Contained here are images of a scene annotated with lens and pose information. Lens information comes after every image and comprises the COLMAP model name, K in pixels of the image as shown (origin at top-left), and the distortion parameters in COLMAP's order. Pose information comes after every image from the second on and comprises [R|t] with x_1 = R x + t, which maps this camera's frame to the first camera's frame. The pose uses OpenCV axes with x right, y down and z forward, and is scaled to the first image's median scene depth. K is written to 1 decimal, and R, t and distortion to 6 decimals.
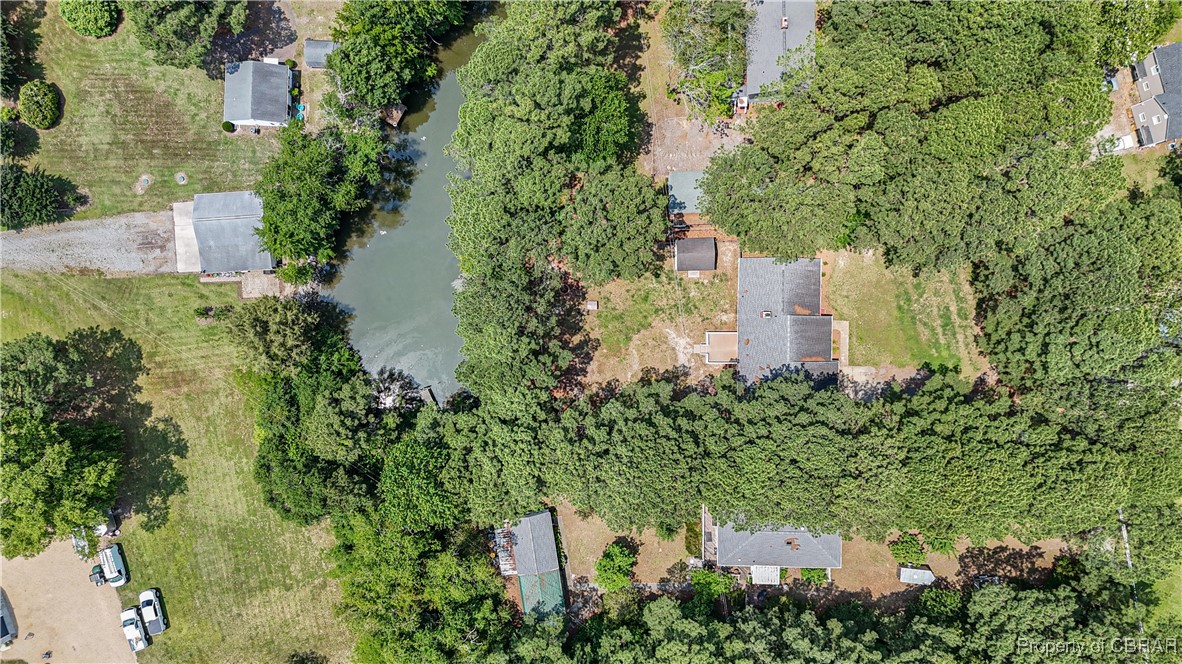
lens RADIAL K [[869.9, 0, 589.4], [0, 869.9, 329.4], [0, 0, 1]] dist [0.077276, -0.088972]
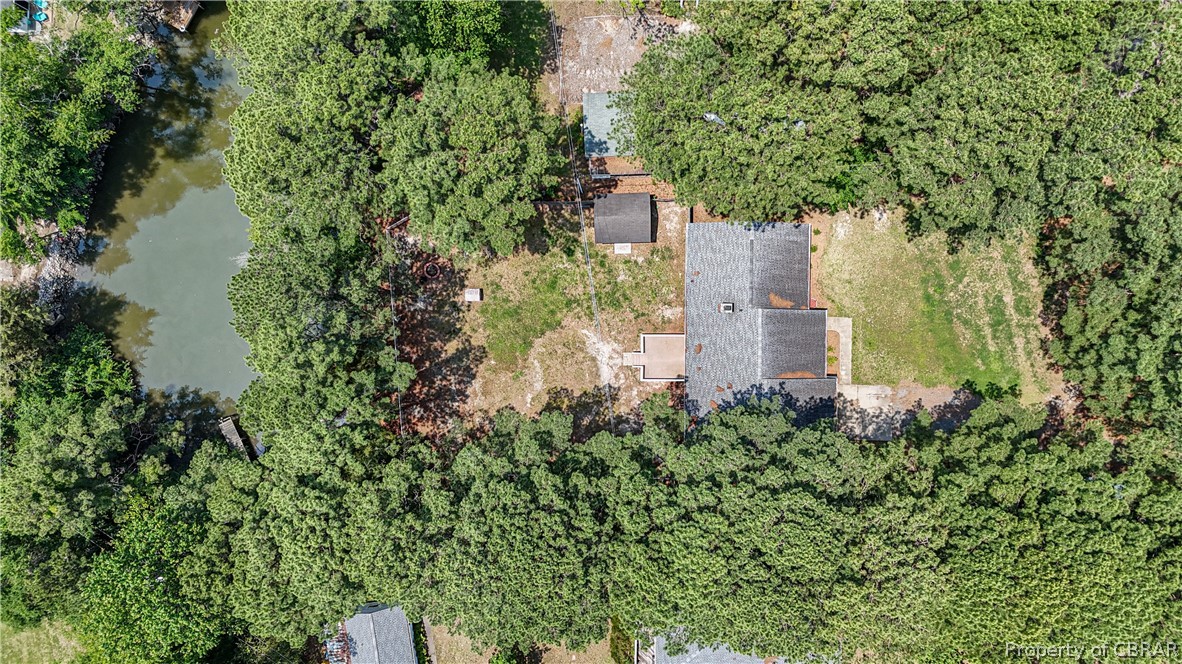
lens RADIAL K [[873.9, 0, 591.0], [0, 873.9, 332.0], [0, 0, 1]] dist [0.040265, -0.003109]
pose [[0.999968, -0.000735, -0.007958, 0.111145], [0.000711, 0.999995, -0.002994, 0.003368], [0.007960, 0.002989, 0.999964, 0.356796]]
